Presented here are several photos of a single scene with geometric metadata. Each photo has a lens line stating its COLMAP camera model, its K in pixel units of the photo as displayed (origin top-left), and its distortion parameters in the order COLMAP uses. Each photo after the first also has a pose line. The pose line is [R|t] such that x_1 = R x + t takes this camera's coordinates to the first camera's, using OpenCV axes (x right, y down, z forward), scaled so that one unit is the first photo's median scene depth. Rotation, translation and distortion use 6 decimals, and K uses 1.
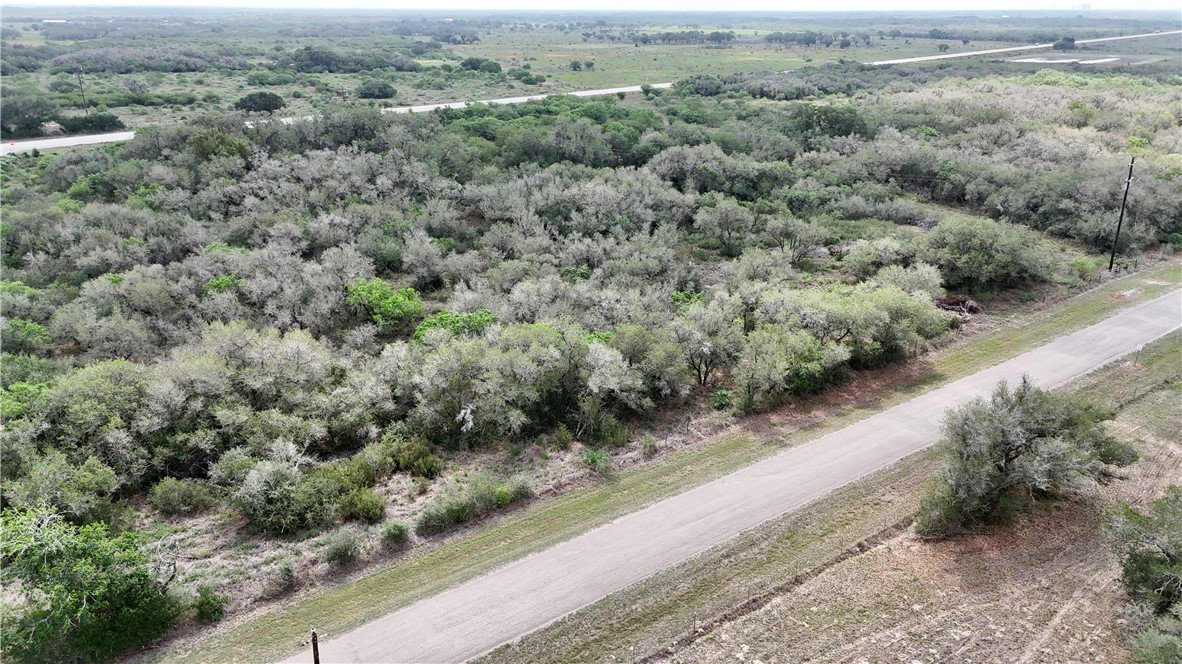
lens RADIAL K [[878.2, 0, 594.0], [0, 878.2, 332.1], [0, 0, 1]] dist [0.066584, -0.053927]
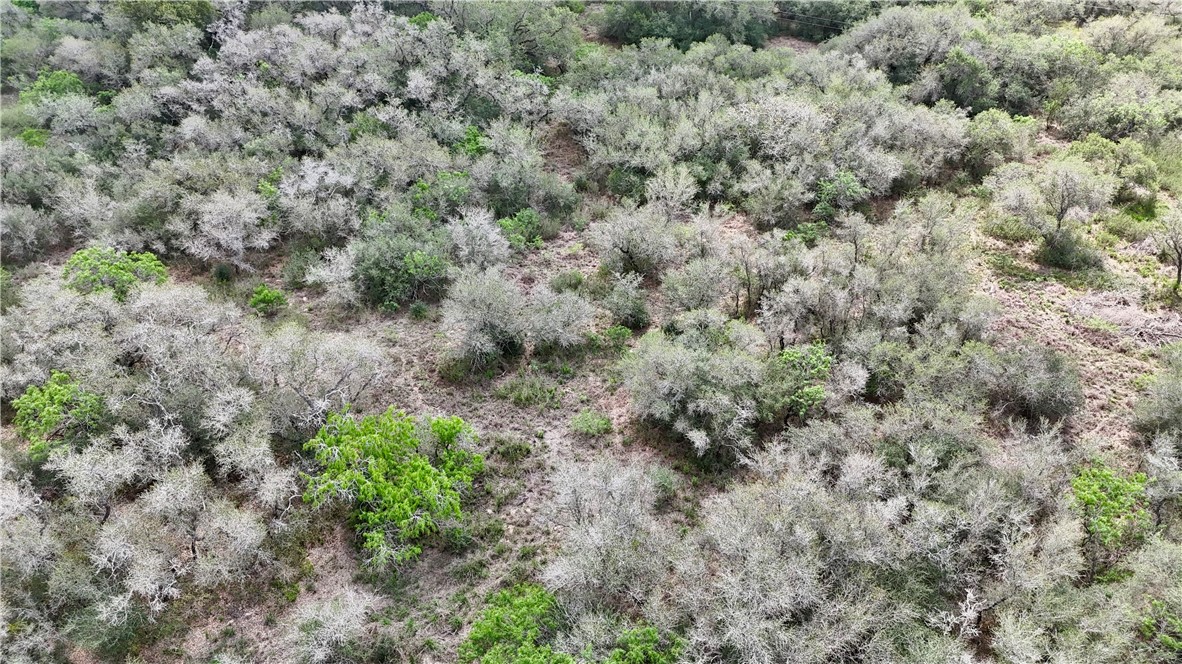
lens RADIAL K [[878.2, 0, 594.0], [0, 878.2, 332.1], [0, 0, 1]] dist [0.066584, -0.053927]
pose [[0.997089, 0.038544, -0.065783, -0.100022], [-0.024249, 0.978320, 0.205675, -0.173282], [0.072285, -0.203481, 0.976407, 0.521029]]
